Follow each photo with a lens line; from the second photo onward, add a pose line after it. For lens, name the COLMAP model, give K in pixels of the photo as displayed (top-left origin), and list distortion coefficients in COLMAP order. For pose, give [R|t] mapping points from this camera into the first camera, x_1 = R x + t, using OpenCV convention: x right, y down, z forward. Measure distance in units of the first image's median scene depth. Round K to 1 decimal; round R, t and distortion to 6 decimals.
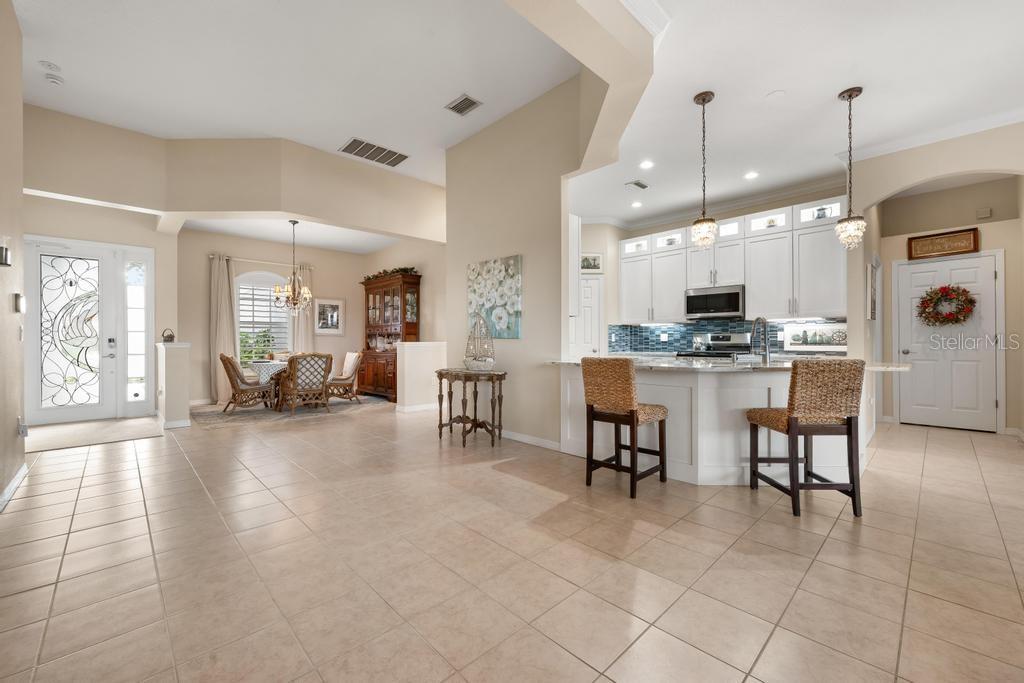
lens RADIAL K [[411.2, 0, 512.0], [0, 411.2, 341.5], [0, 0, 1]] dist [0.000699, 0.000038]
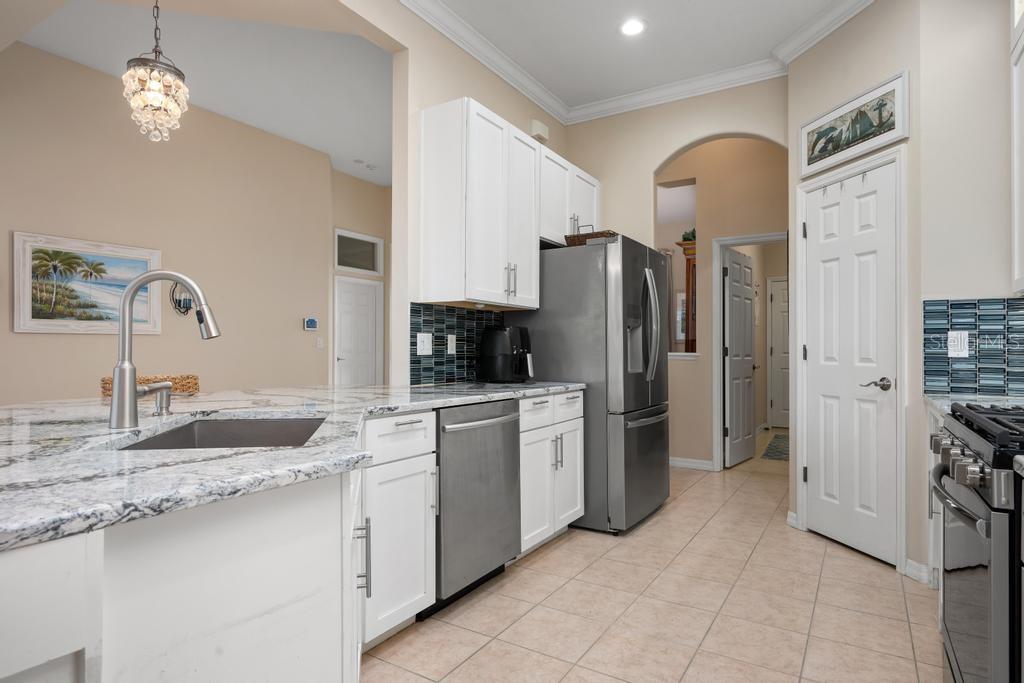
lens RADIAL K [[562.8, 0, 514.3], [0, 562.8, 334.5], [0, 0, 1]] dist [-0.001235, -0.000381]
pose [[0.248223, -0.019700, -0.968503, 0.677766], [-0.009327, 0.999698, -0.022725, -0.004835], [0.968658, 0.014675, 0.247965, 0.738304]]
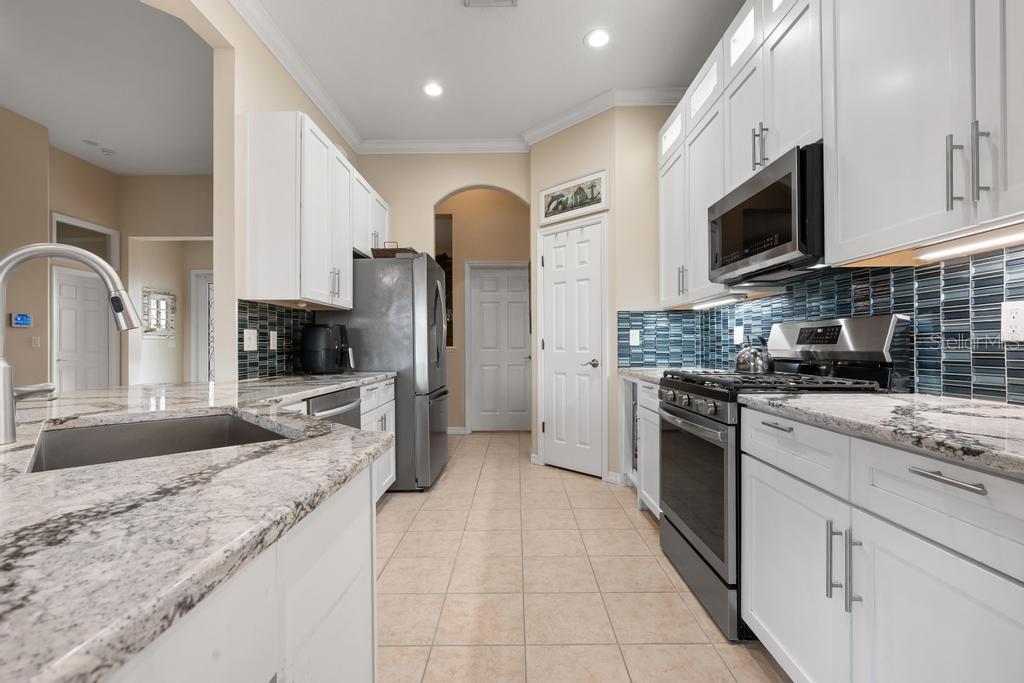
lens RADIAL K [[447.8, 0, 515.2], [0, 447.8, 335.5], [0, 0, 1]] dist [0.000165, -0.000090]
pose [[0.719845, -0.017402, -0.693917, 0.626872], [0.003405, 0.999762, -0.021539, -0.000904], [0.694127, 0.013142, 0.719733, 0.645407]]
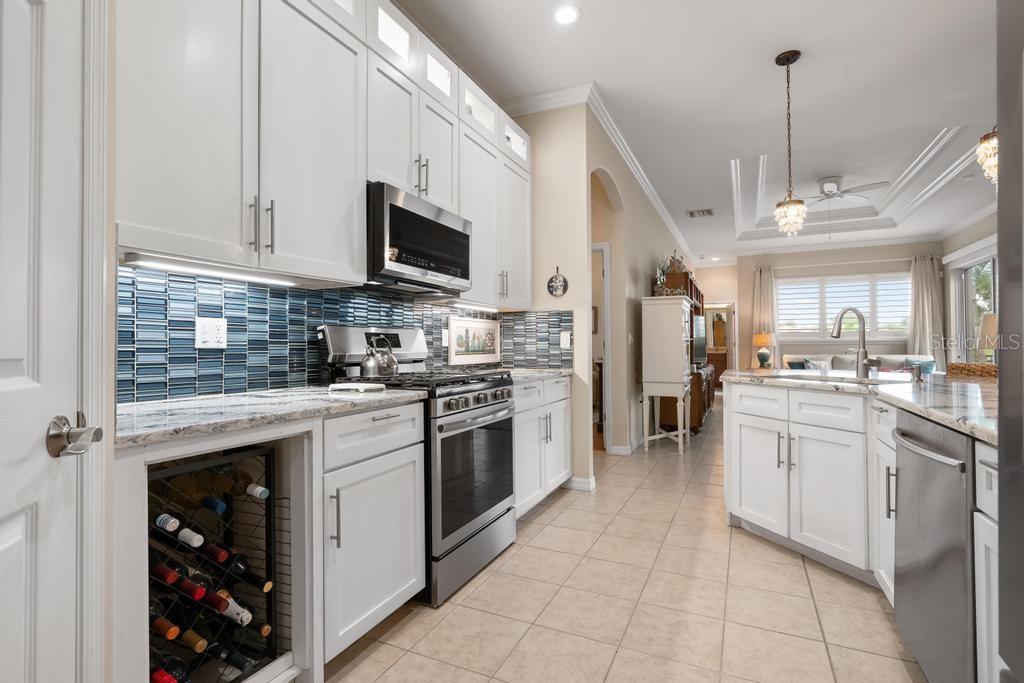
lens RADIAL K [[493.1, 0, 512.4], [0, 493.1, 337.4], [0, 0, 1]] dist [-0.001580, -0.000066]
pose [[-0.357958, 0.022465, 0.933468, 0.050495], [0.007121, 0.999747, -0.021329, 0.000219], [-0.933711, -0.000987, -0.358027, 1.140471]]
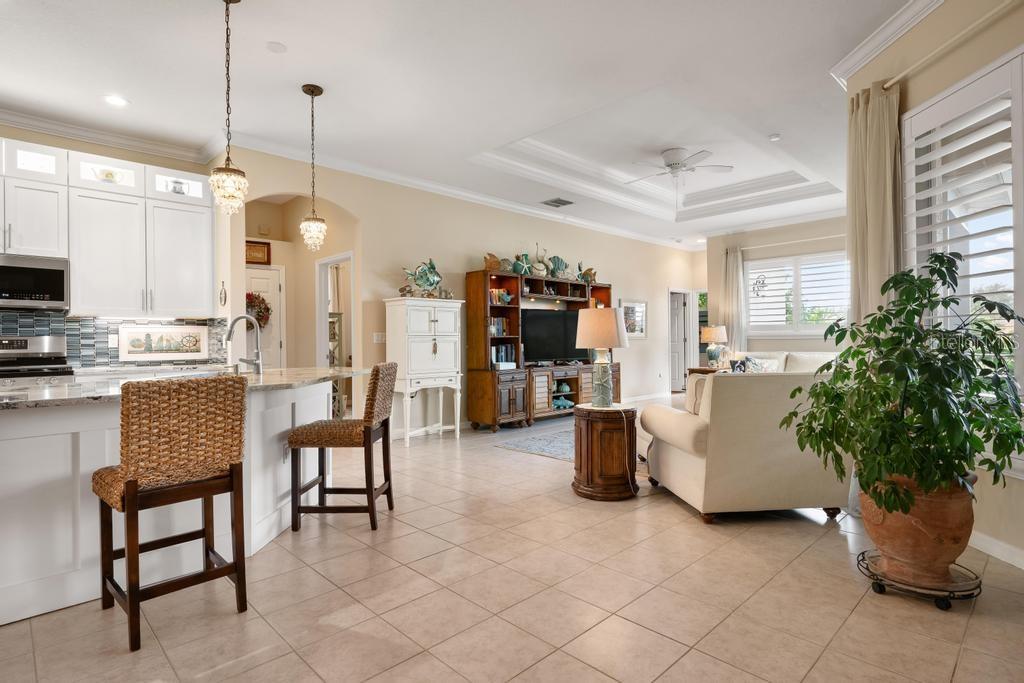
lens RADIAL K [[532.2, 0, 512.0], [0, 532.2, 341.5], [0, 0, 1]] dist [-0.000962, 0.001620]
pose [[-0.006122, 0.004430, 0.999971, -0.256181], [0.011357, 0.999926, -0.004360, -0.000610], [-0.999917, 0.011330, -0.006172, 0.327002]]
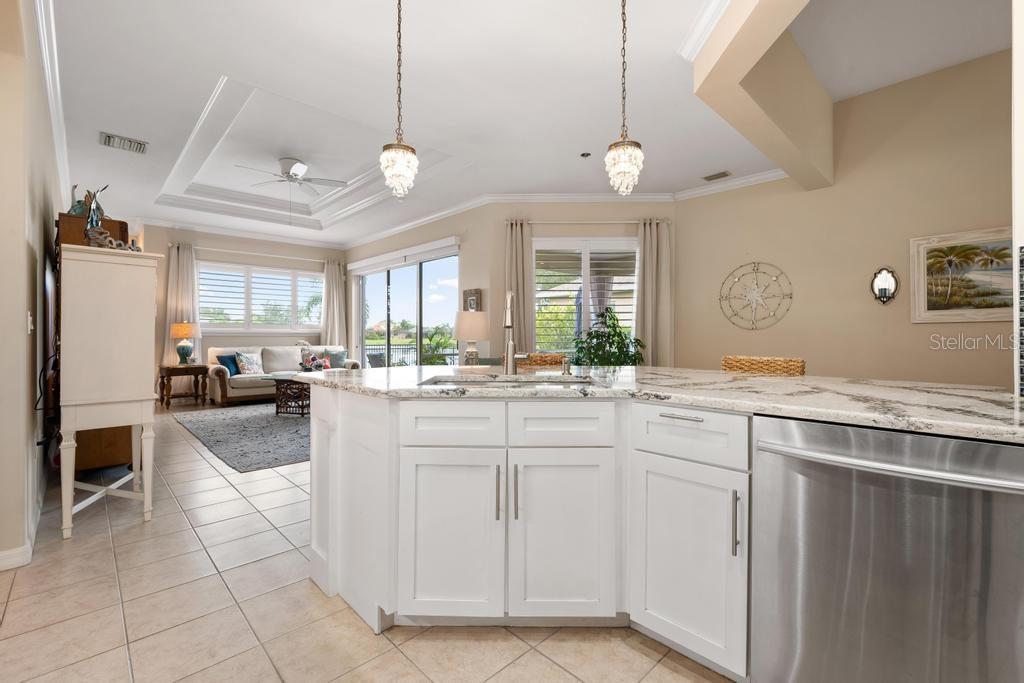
lens RADIAL K [[447.8, 0, 515.2], [0, 447.8, 335.5], [0, 0, 1]] dist [0.000165, -0.000090]
pose [[-0.999949, 0.005177, -0.008719, 0.389393], [0.005182, 0.999986, -0.000588, -0.001142], [0.008715, -0.000633, -0.999962, 1.022863]]
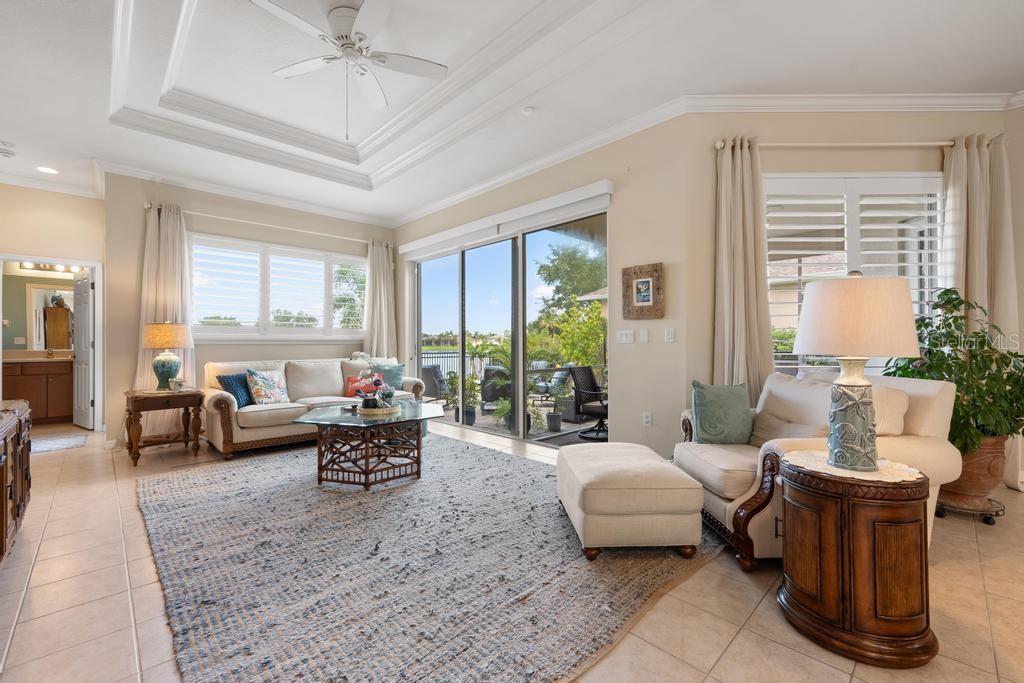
lens RADIAL K [[425.6, 0, 512.0], [0, 425.6, 341.5], [0, 0, 1]] dist [0.000055, -0.000365]
pose [[-0.999931, 0.008574, -0.008090, 0.709379], [0.008598, 0.999959, -0.002889, -0.004328], [0.008065, -0.002958, -0.999963, 0.500707]]
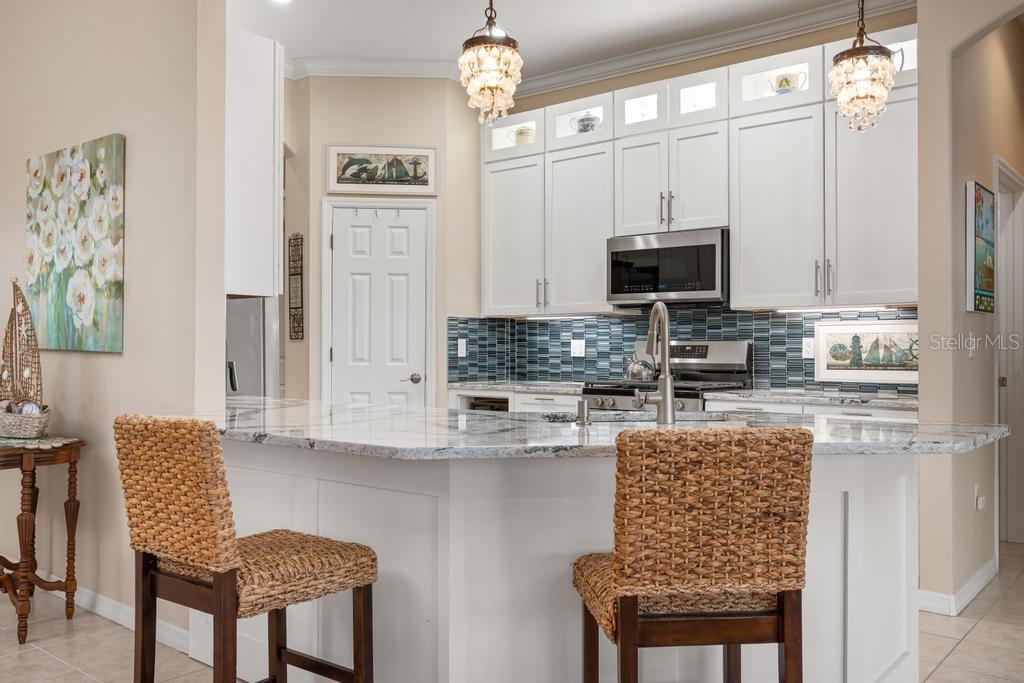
lens RADIAL K [[858.8, 0, 507.8], [0, 858.8, 339.9], [0, 0, 1]] dist [-0.001645, -0.000319]
pose [[0.994098, 0.005753, 0.108335, 0.242580], [-0.004701, 0.999939, -0.009970, -0.010911], [-0.108385, 0.009402, 0.994064, 0.140337]]
